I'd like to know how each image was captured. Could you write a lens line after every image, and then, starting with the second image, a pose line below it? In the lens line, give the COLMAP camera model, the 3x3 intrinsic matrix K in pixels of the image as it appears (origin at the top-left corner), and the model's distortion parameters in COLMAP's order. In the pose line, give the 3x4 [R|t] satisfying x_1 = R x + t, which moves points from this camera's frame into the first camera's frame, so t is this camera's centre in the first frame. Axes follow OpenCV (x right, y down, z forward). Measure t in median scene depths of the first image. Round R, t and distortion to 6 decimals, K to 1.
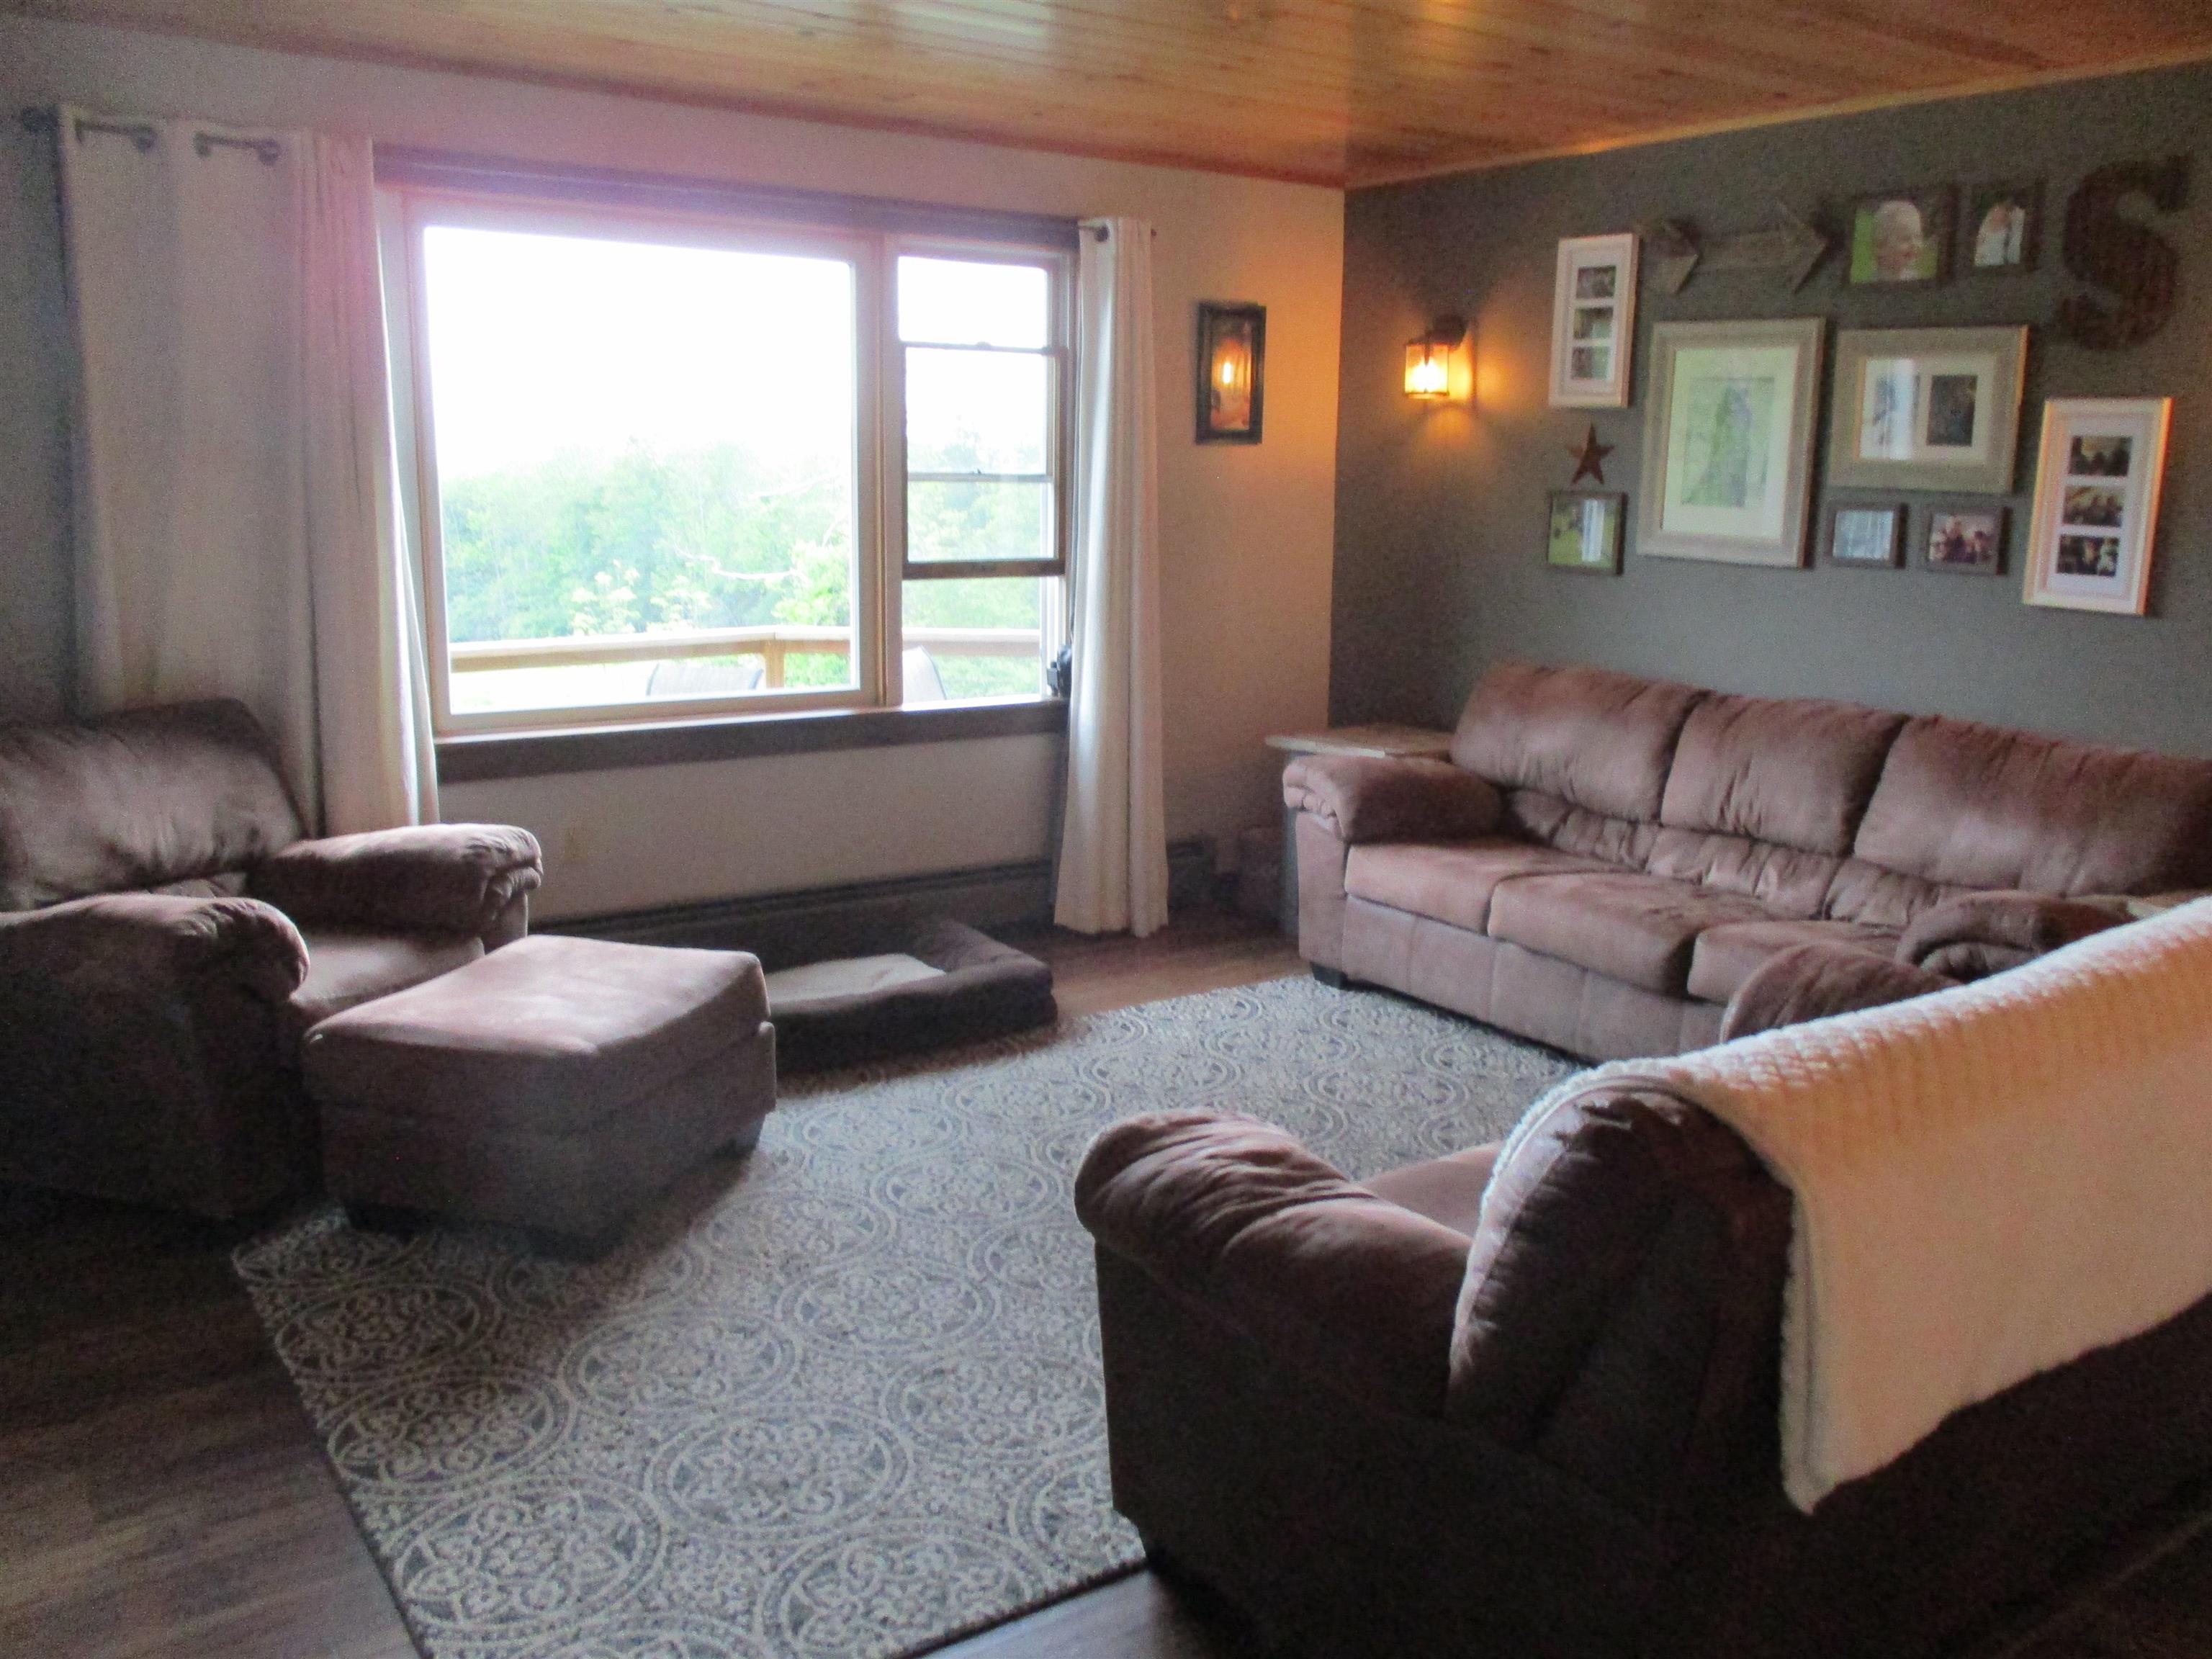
lens RADIAL K [[1884.2, 0, 1113.2], [0, 1884.2, 819.2], [0, 0, 1]] dist [-0.016468, 0.026668]
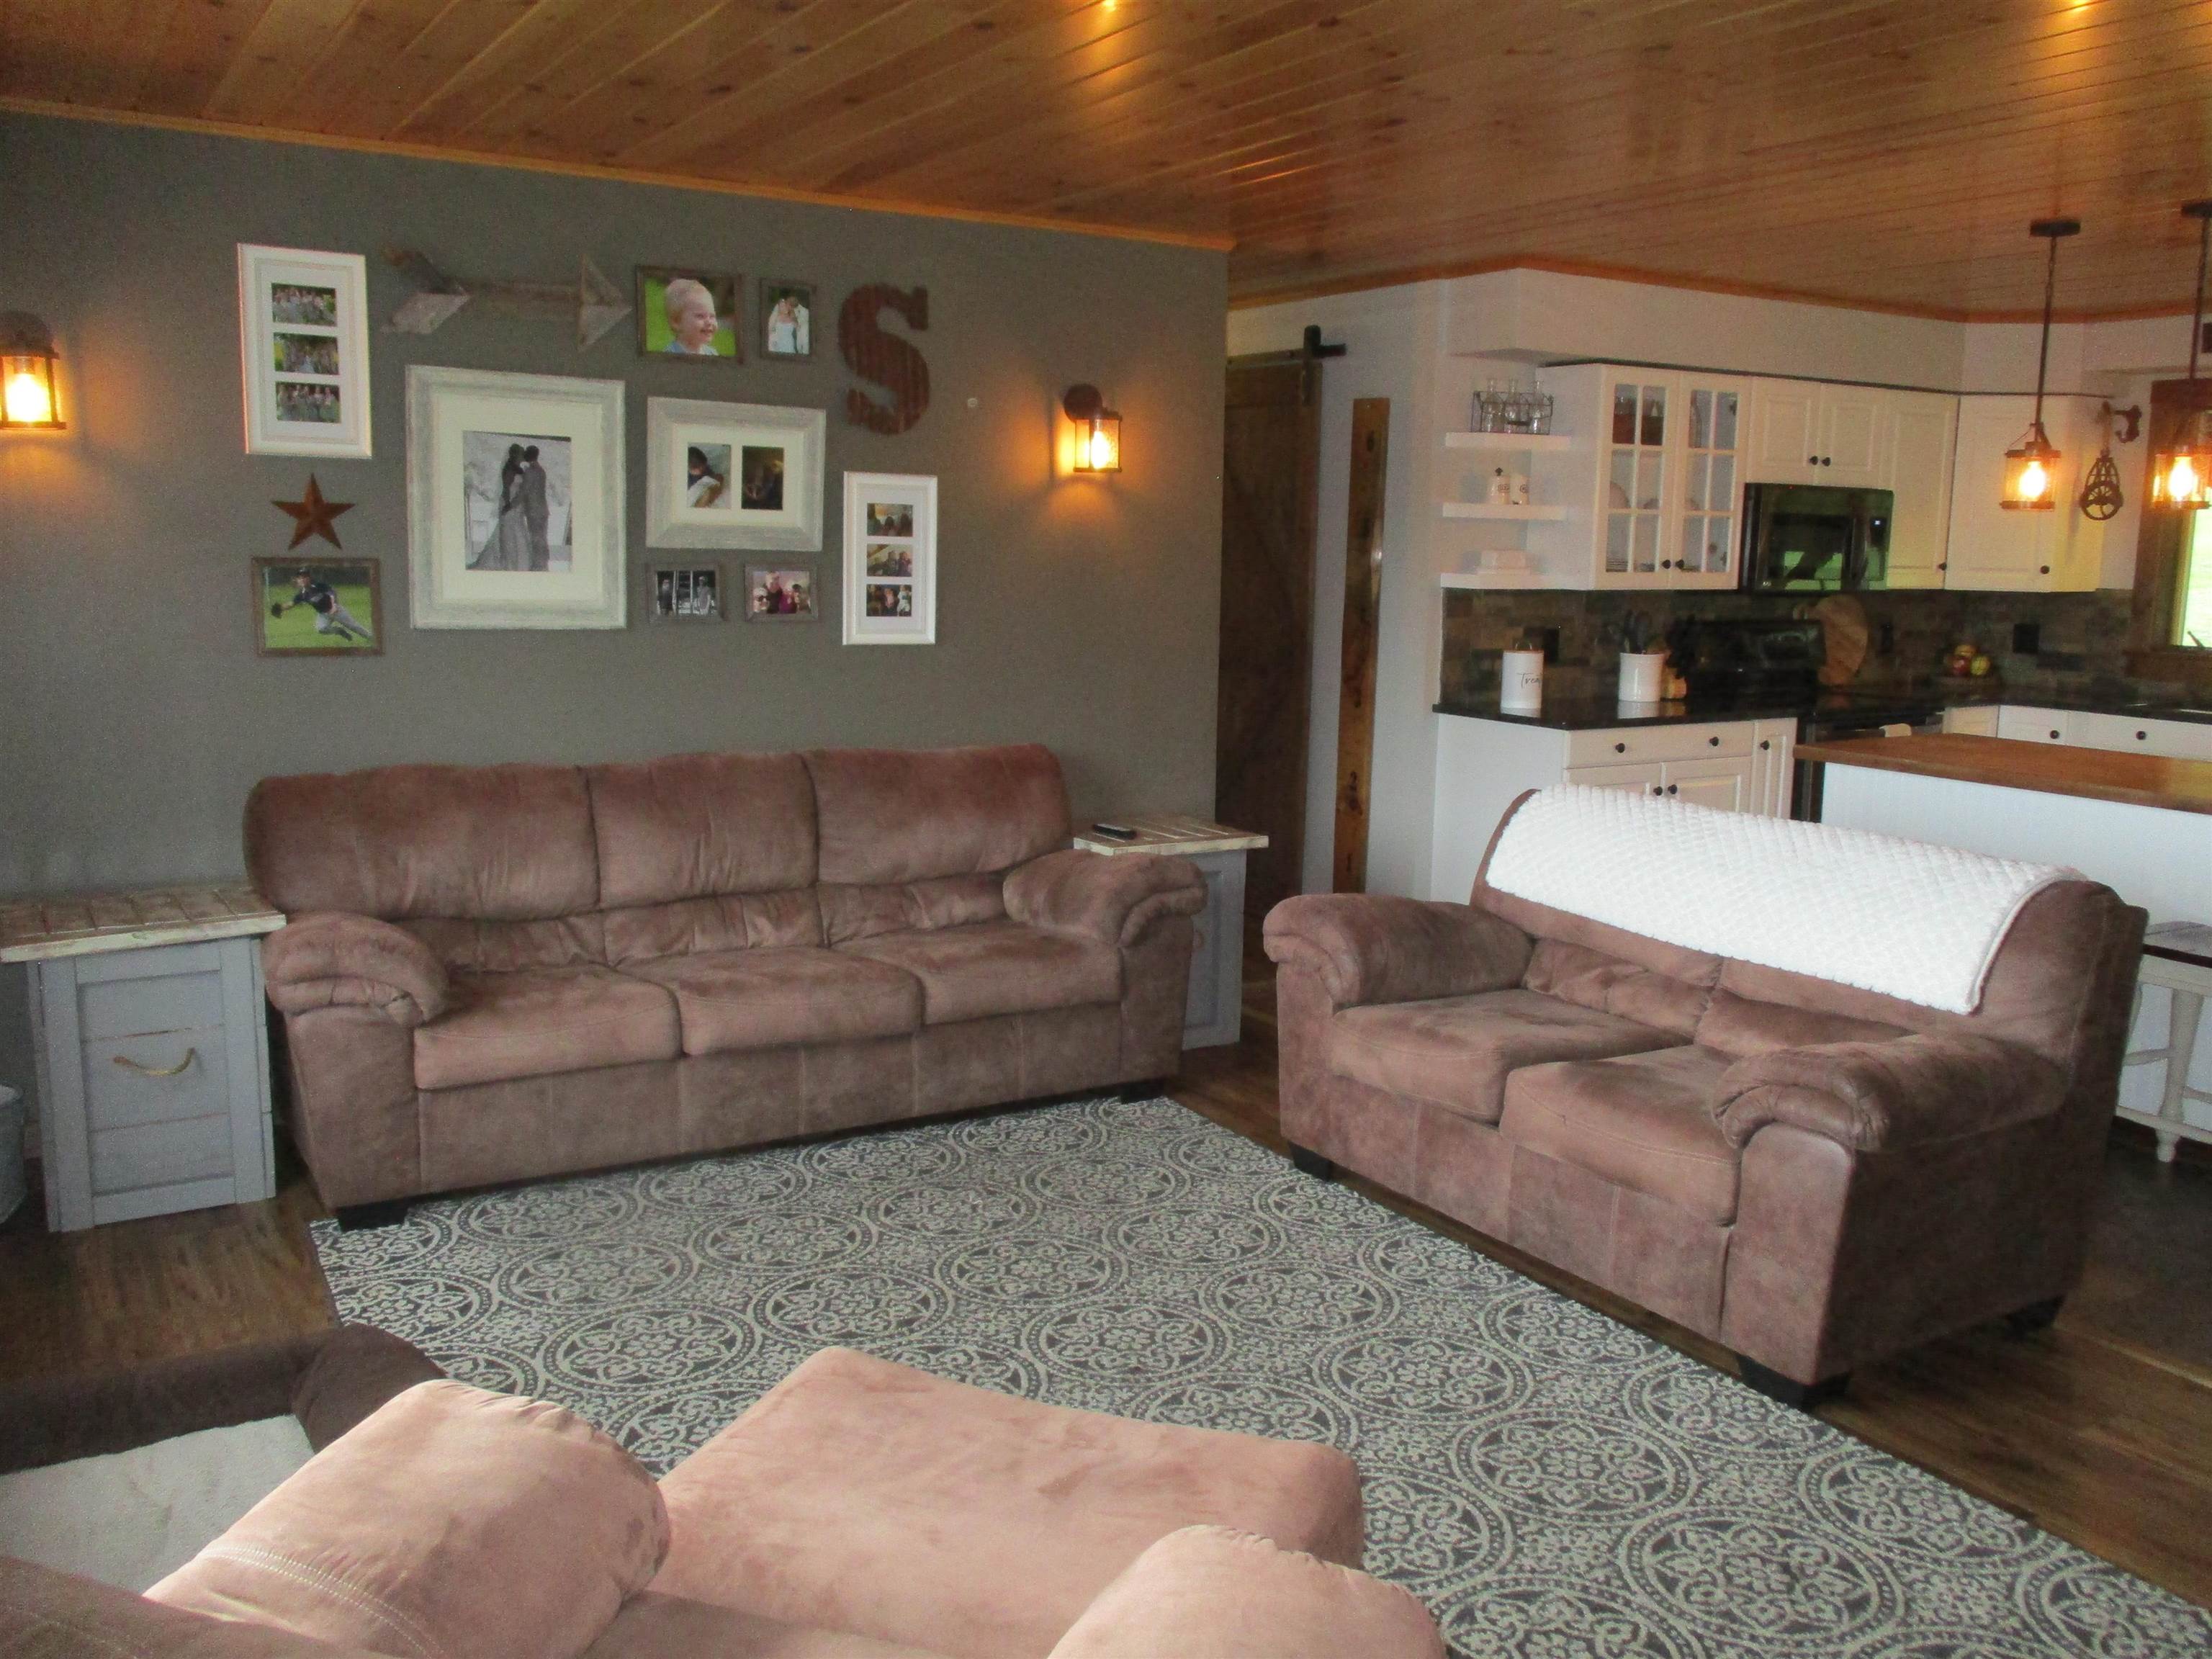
lens RADIAL K [[1884.2, 0, 1141.9], [0, 1884.2, 803.0], [0, 0, 1]] dist [-0.016468, 0.026668]
pose [[0.066201, -0.151584, 0.986225, -0.667864], [0.175156, 0.974811, 0.138073, -0.144906], [-0.982312, 0.163603, 0.091084, 0.711599]]
